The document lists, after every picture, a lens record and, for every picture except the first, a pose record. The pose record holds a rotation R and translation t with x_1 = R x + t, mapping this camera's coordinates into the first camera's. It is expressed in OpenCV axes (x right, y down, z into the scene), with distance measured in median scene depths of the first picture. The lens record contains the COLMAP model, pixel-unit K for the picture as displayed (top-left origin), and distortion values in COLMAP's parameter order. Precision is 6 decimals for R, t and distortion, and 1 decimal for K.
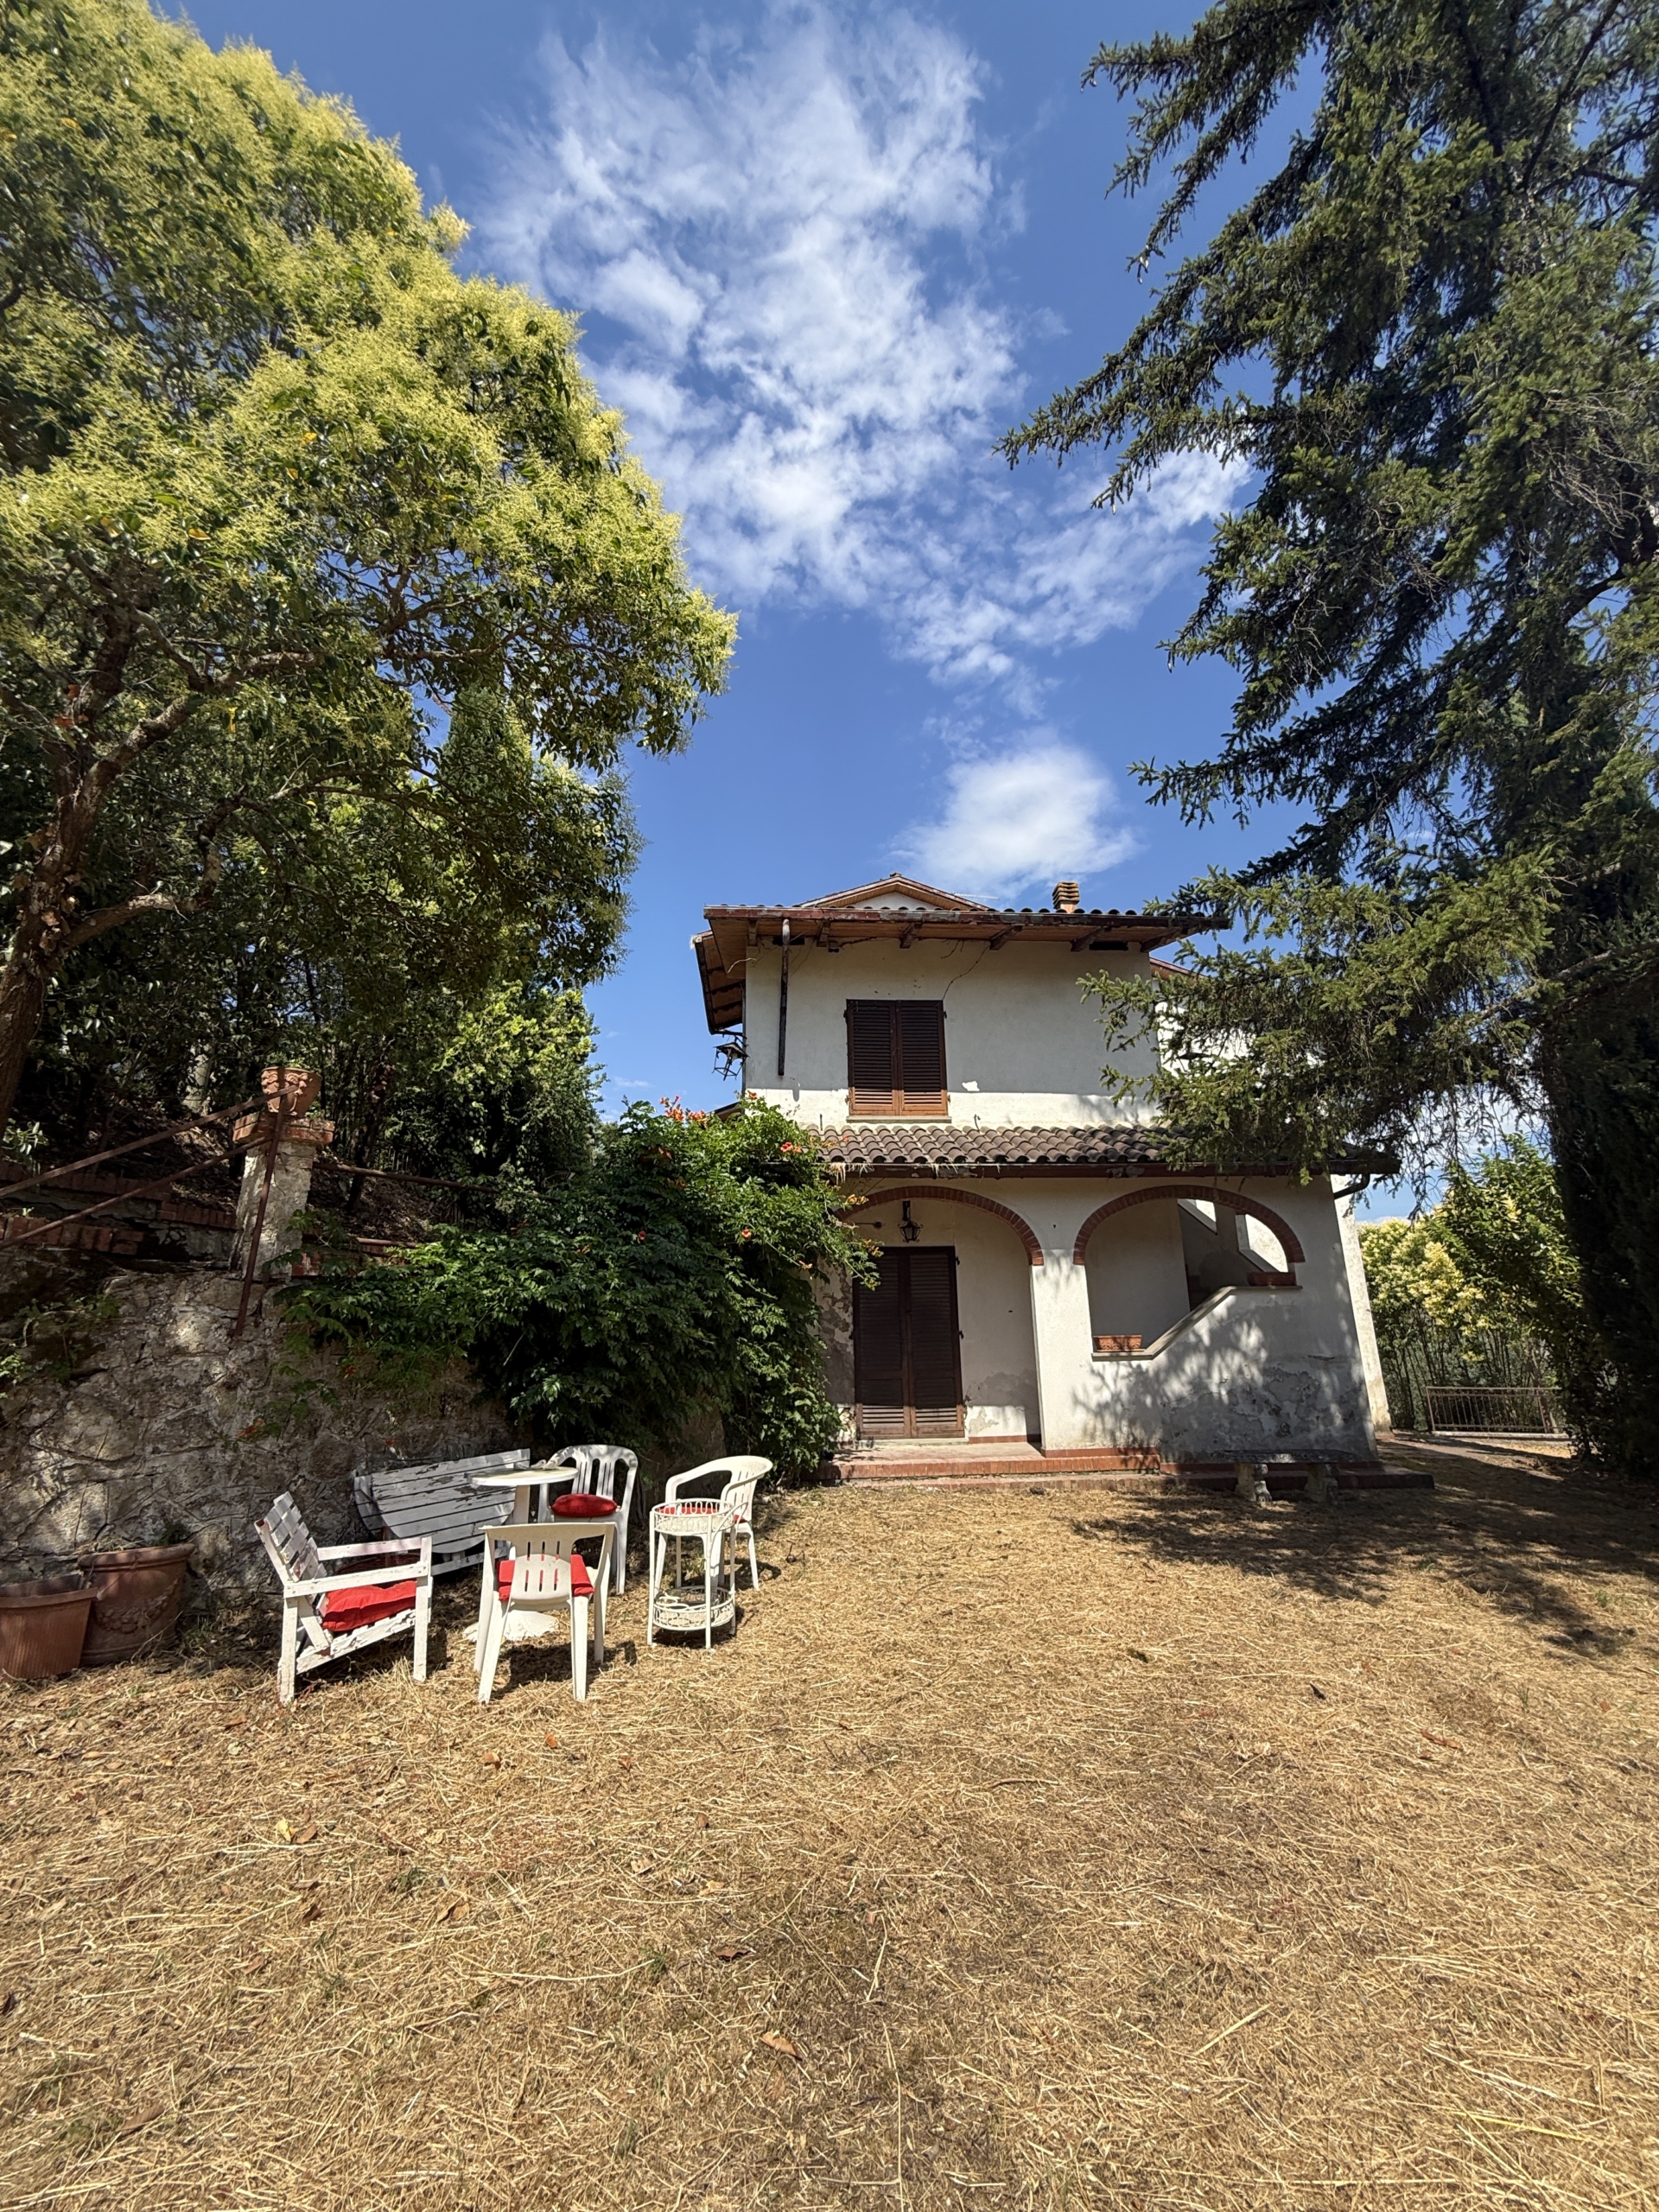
lens RADIAL K [[888.1, 0, 829.5], [0, 888.1, 1099.2], [0, 0, 1]] dist [0.000001, 0.001005]
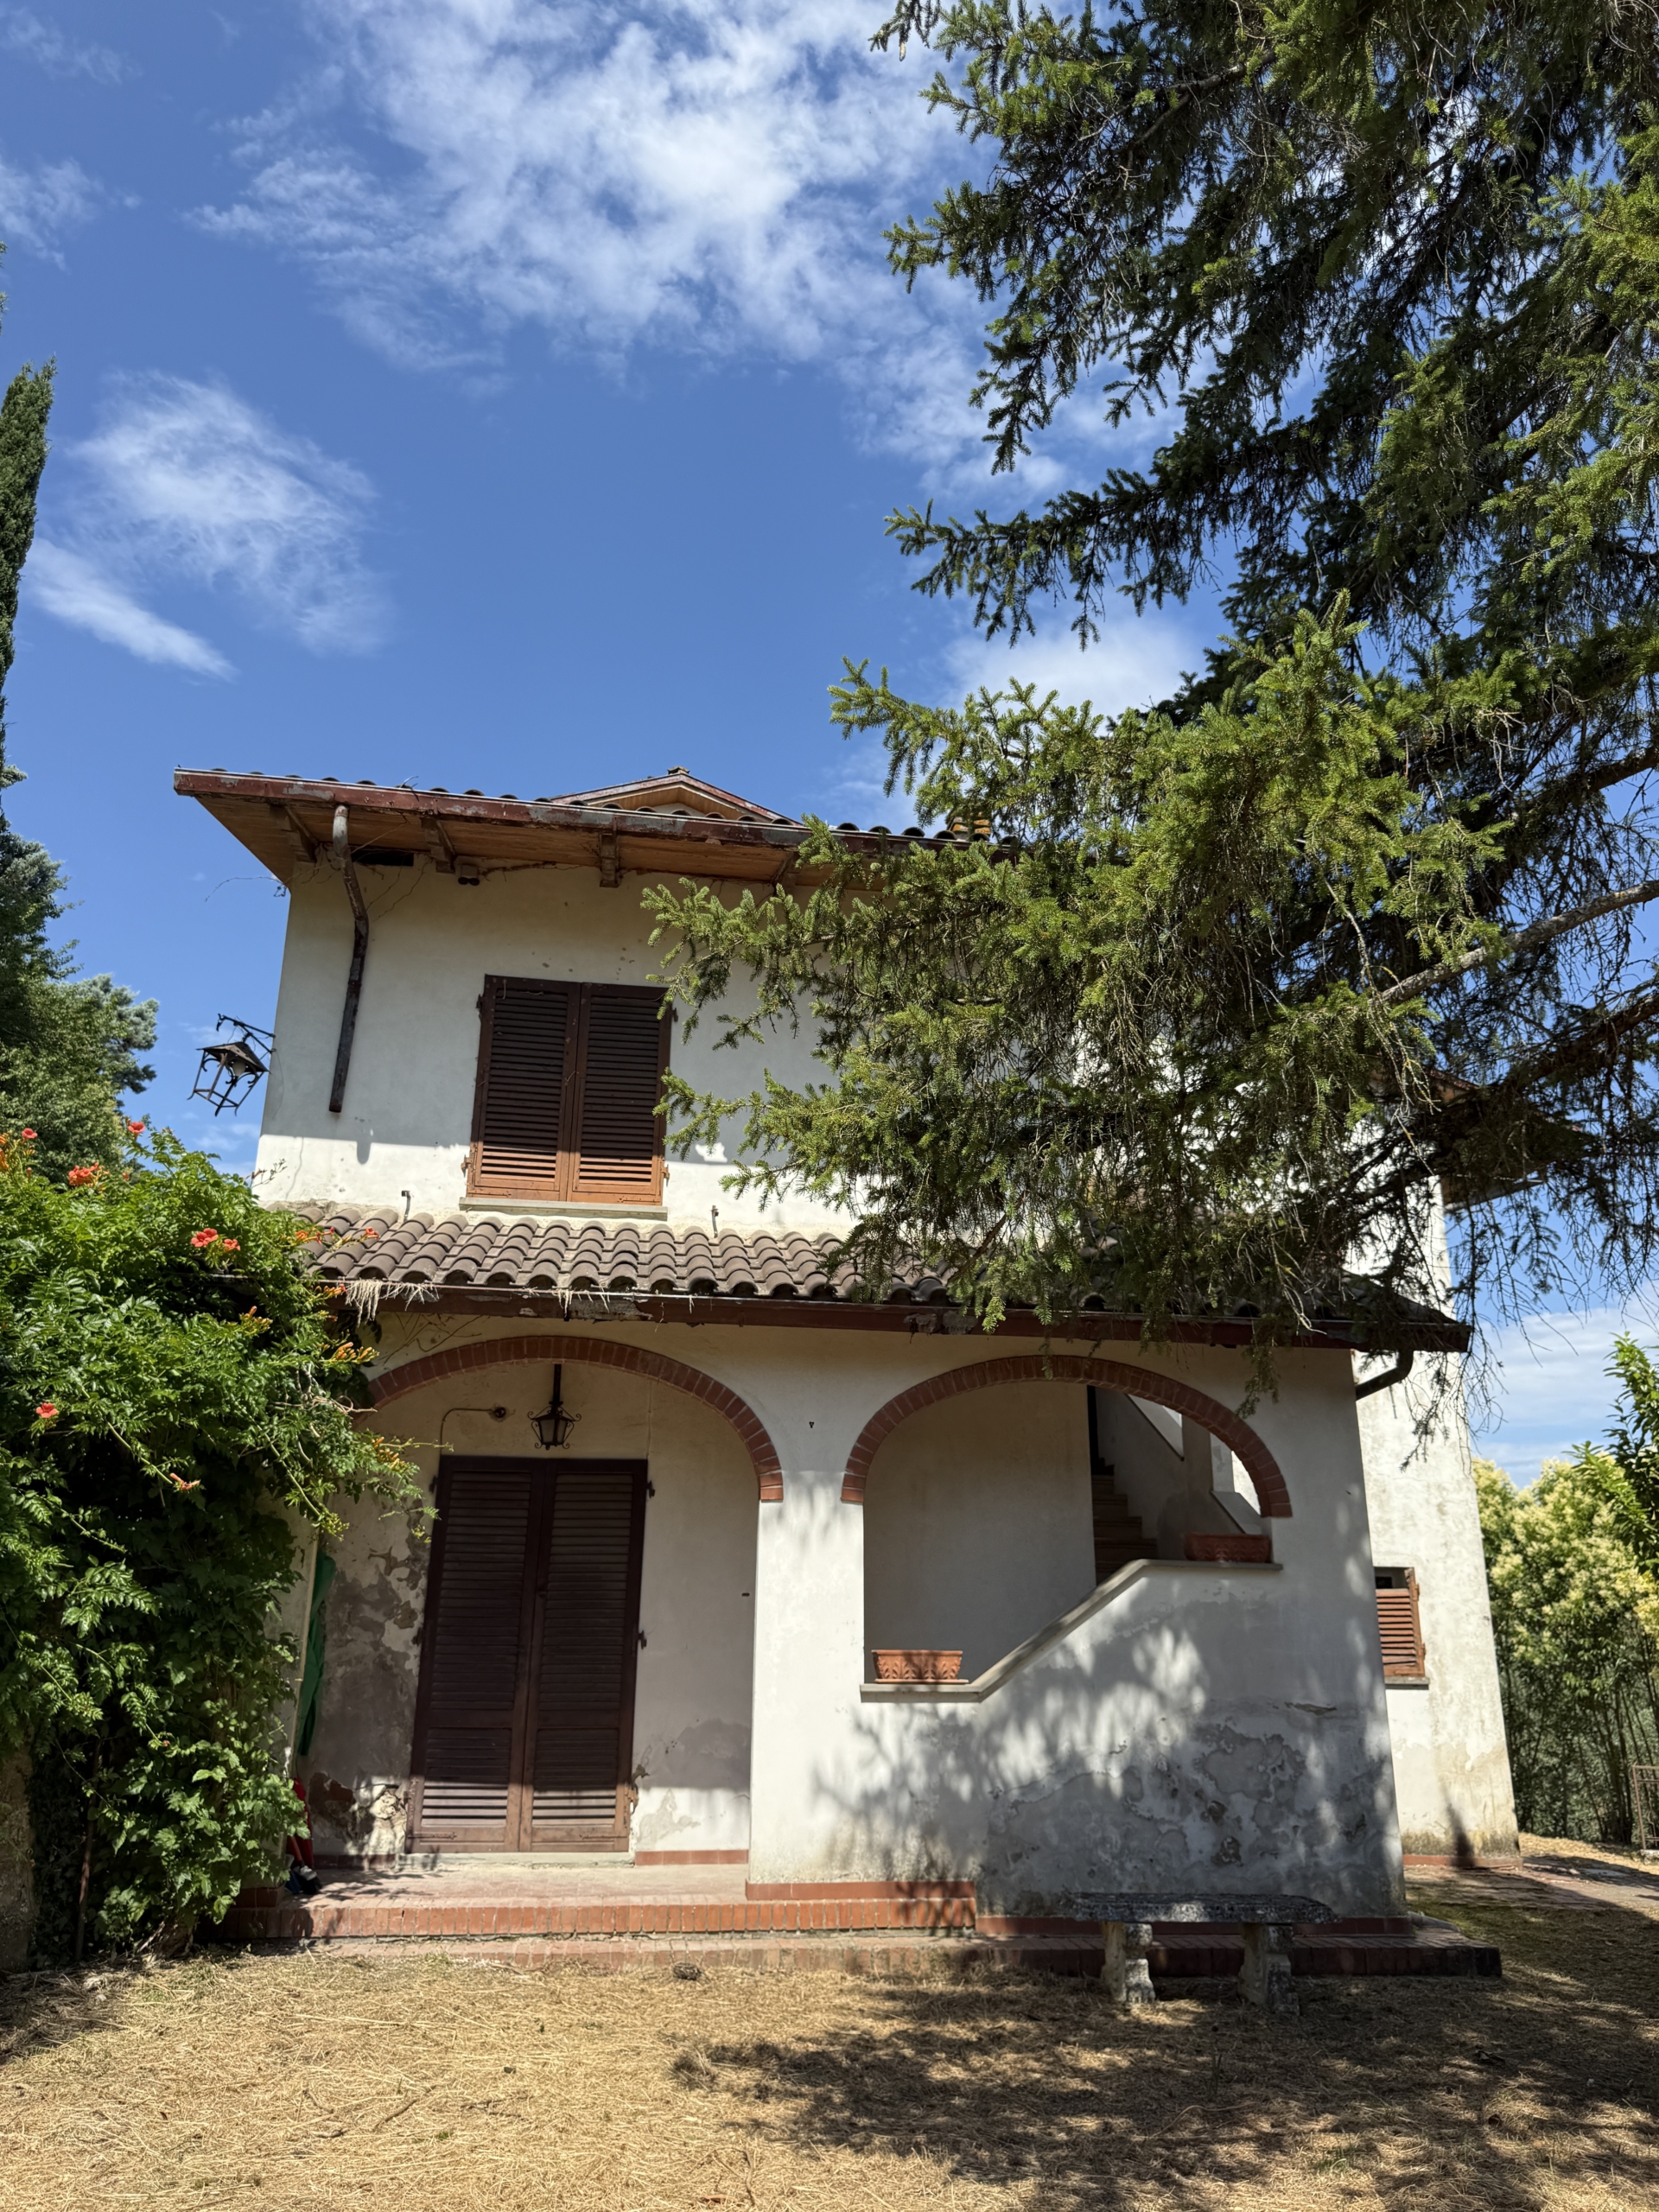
lens RADIAL K [[1576.7, 0, 830.7], [0, 1576.7, 1099.1], [0, 0, 1]] dist [0.020095, -0.026415]
pose [[0.996409, 0.052832, 0.066169, 0.196373], [-0.048063, 0.996268, -0.071693, 0.020357], [-0.069710, 0.068256, 0.995229, 0.086875]]
